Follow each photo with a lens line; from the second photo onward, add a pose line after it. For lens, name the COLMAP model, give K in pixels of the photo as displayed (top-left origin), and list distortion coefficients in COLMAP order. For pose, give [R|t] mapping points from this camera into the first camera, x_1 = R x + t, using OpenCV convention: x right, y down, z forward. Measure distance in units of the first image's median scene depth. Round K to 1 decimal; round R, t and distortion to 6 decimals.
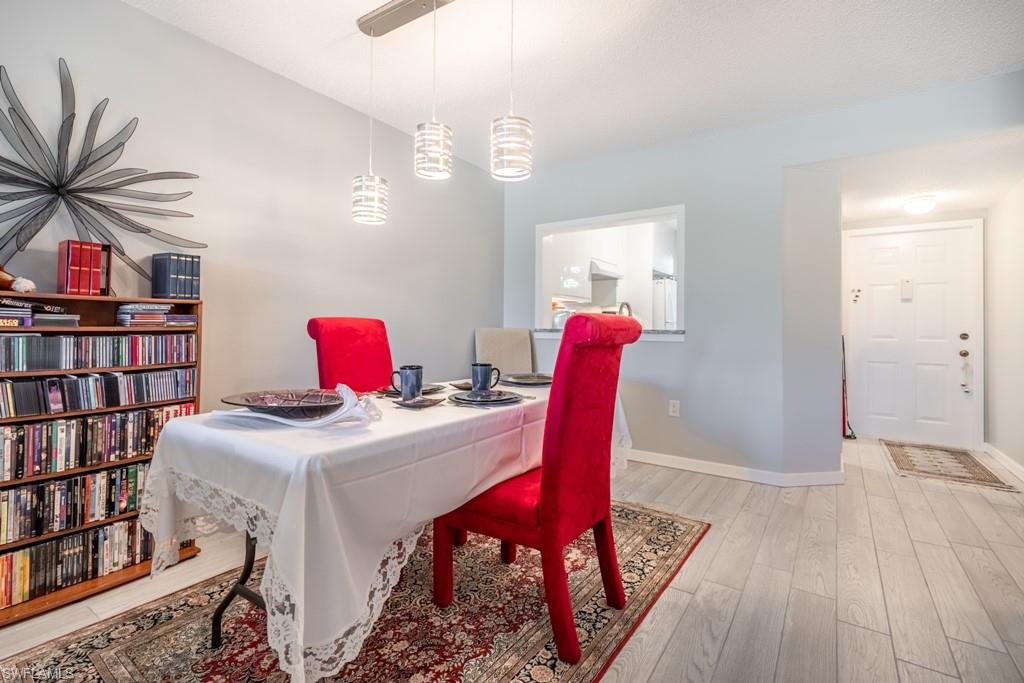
lens RADIAL K [[469.7, 0, 512.4], [0, 469.7, 336.1], [0, 0, 1]] dist [0.008032, -0.000661]
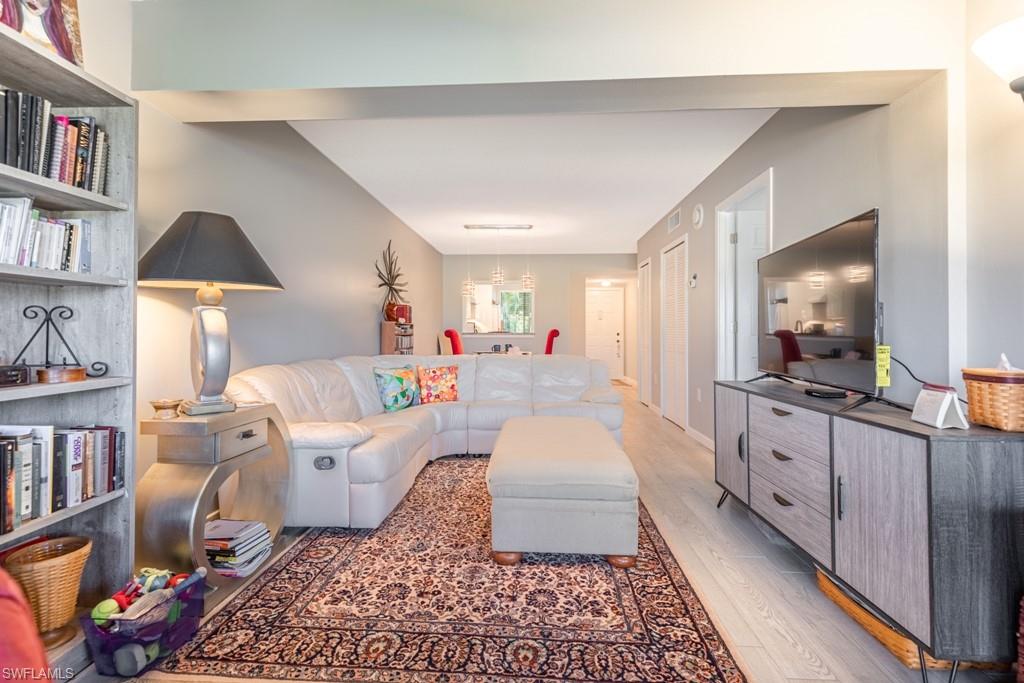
lens RADIAL K [[469.7, 0, 511.2], [0, 469.7, 334.4], [0, 0, 1]] dist [0.008032, -0.000661]
pose [[0.849216, -0.000591, 0.528045, -0.837468], [0.000046, 0.999999, 0.001044, -0.000935], [-0.528045, -0.000863, 0.849216, -0.811571]]
